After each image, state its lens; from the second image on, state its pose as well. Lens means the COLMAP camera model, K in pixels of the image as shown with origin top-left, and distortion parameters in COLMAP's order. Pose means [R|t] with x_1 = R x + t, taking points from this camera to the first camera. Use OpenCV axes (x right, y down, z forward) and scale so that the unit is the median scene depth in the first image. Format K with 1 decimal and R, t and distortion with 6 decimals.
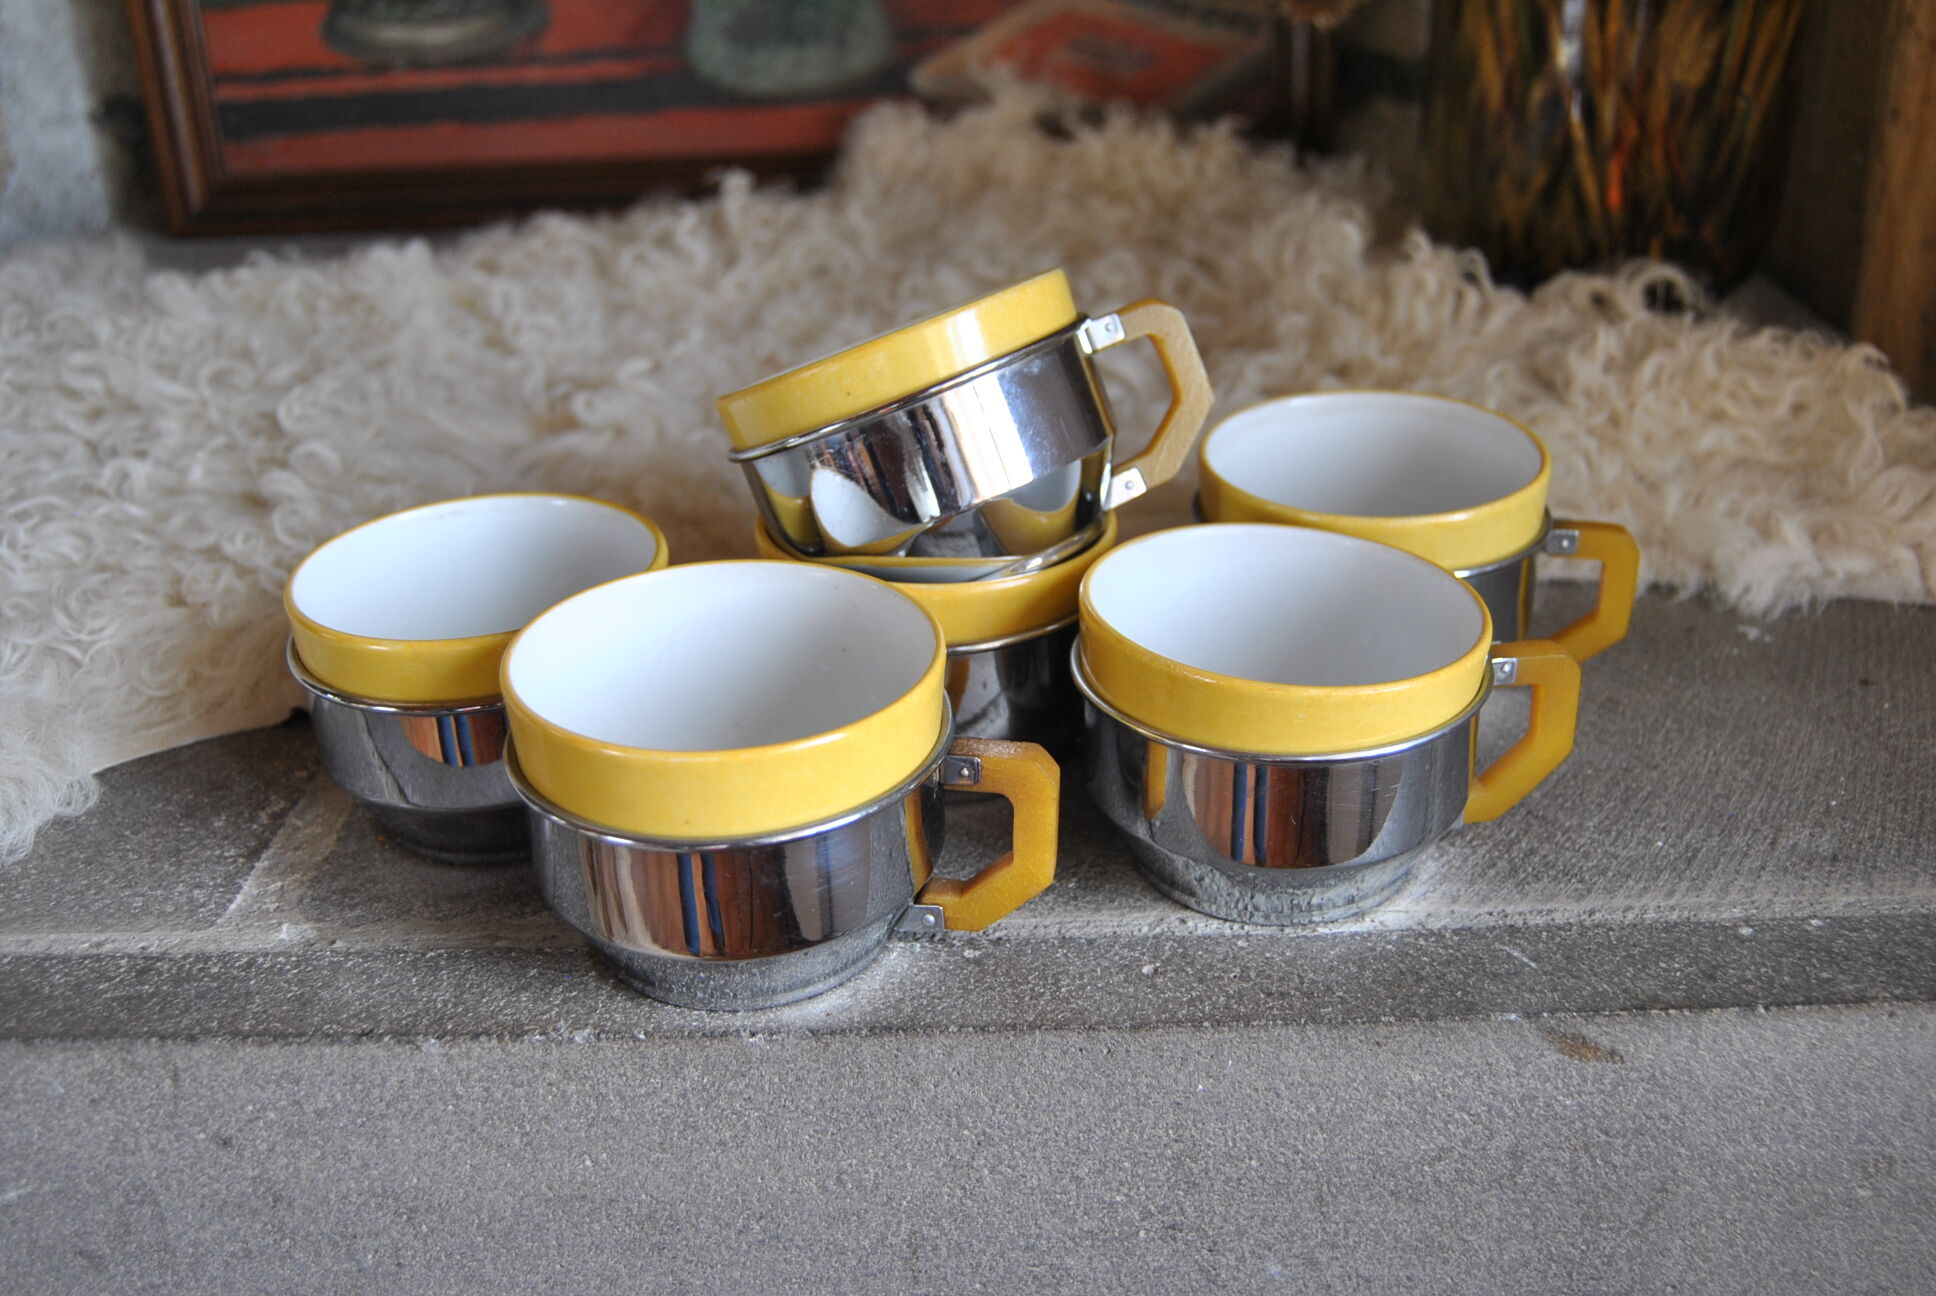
lens RADIAL K [[1866.7, 0, 961.0], [0, 1866.7, 646.8], [0, 0, 1]] dist [-0.081618, 0.027826]
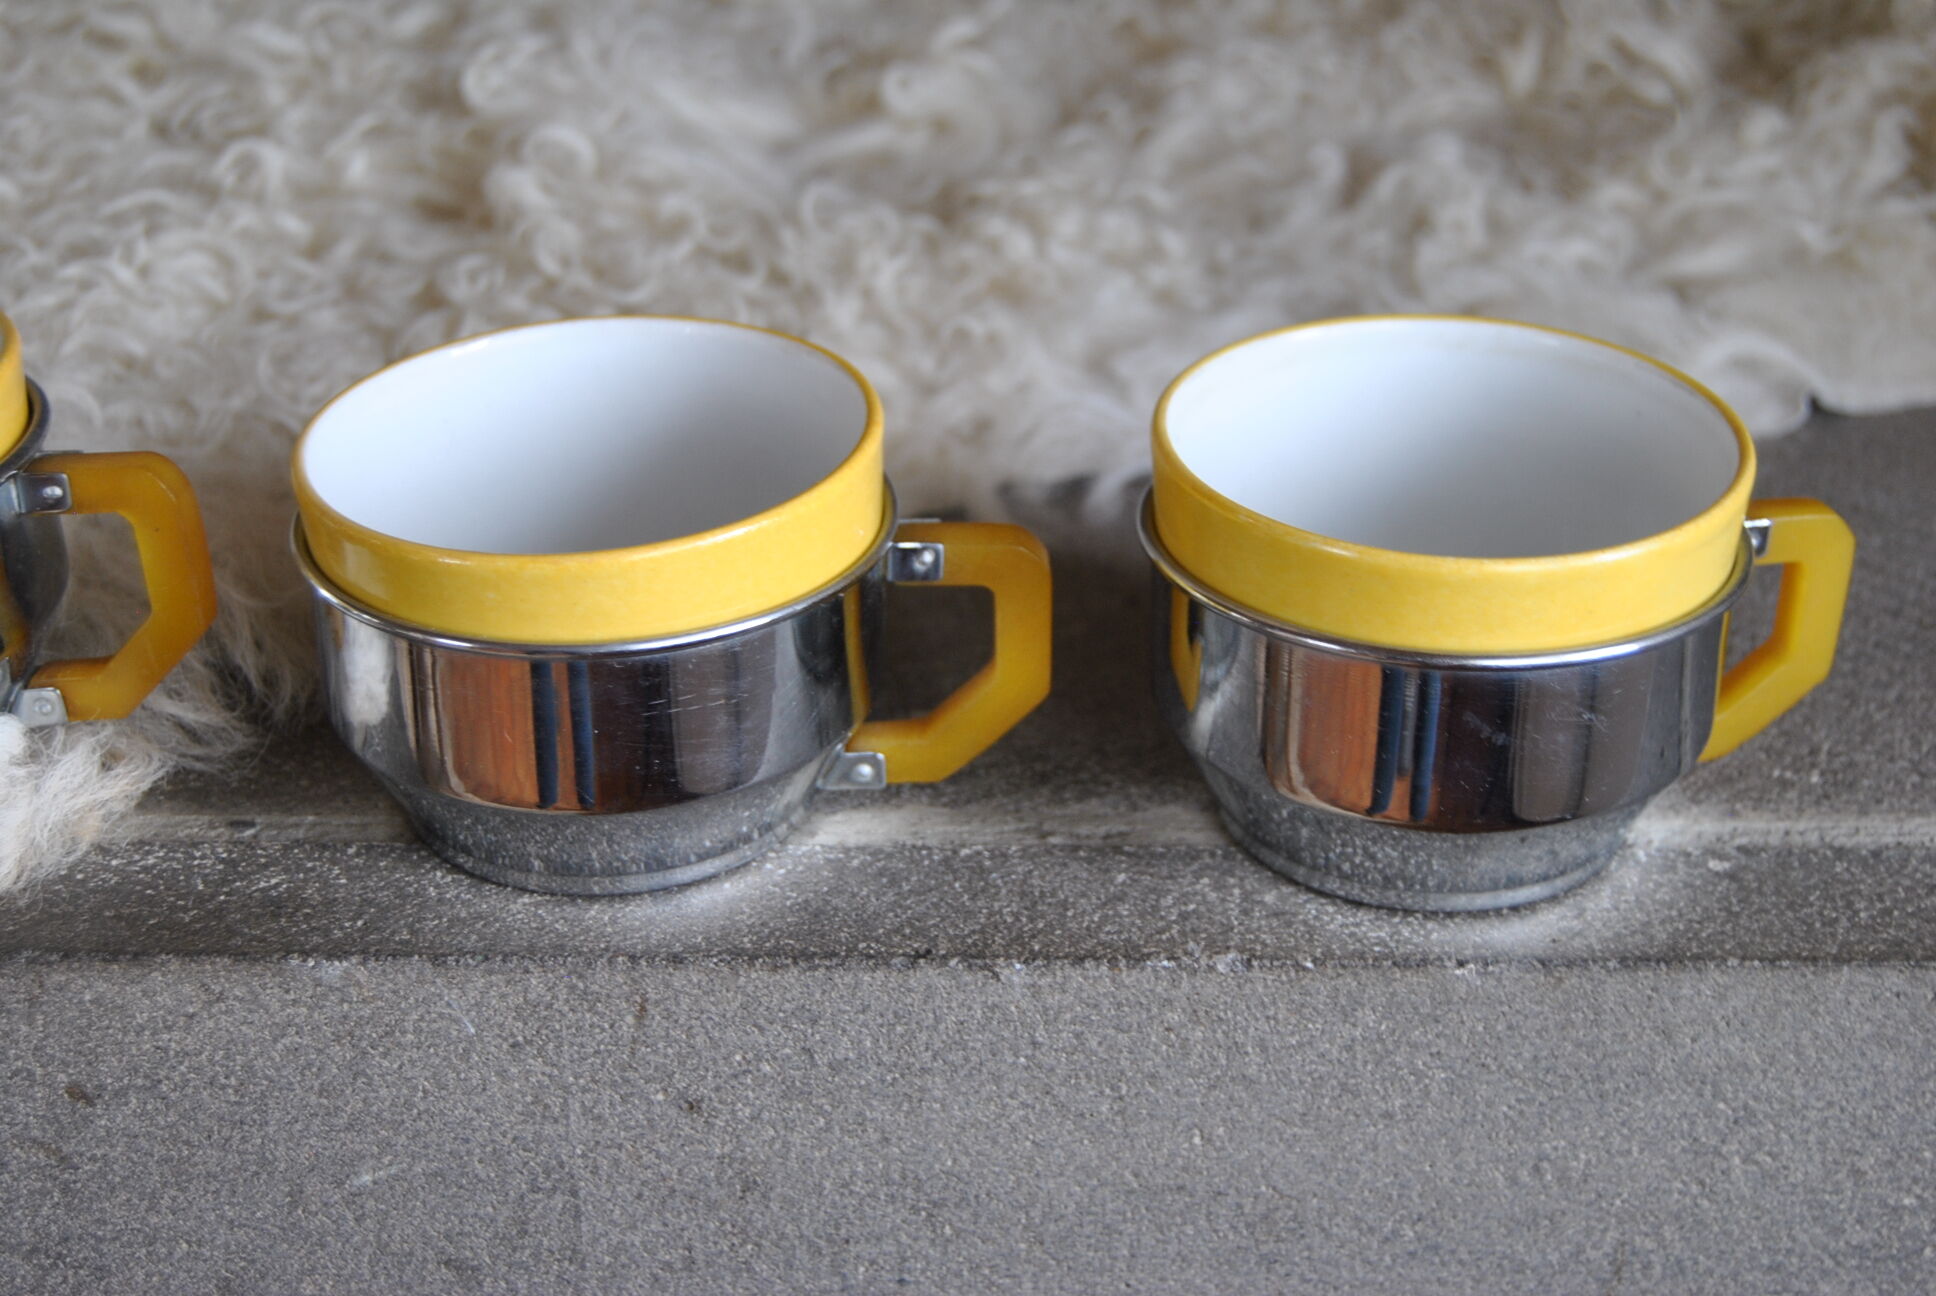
lens RADIAL K [[2894.1, 0, 968.0], [0, 2894.1, 648.0], [0, 0, 1]] dist [-0.042404, -0.015983]
pose [[0.999358, 0.026624, 0.023990, -0.318285], [-0.027978, 0.997925, 0.057990, 0.022191], [-0.022396, -0.058624, 0.998029, -0.118552]]
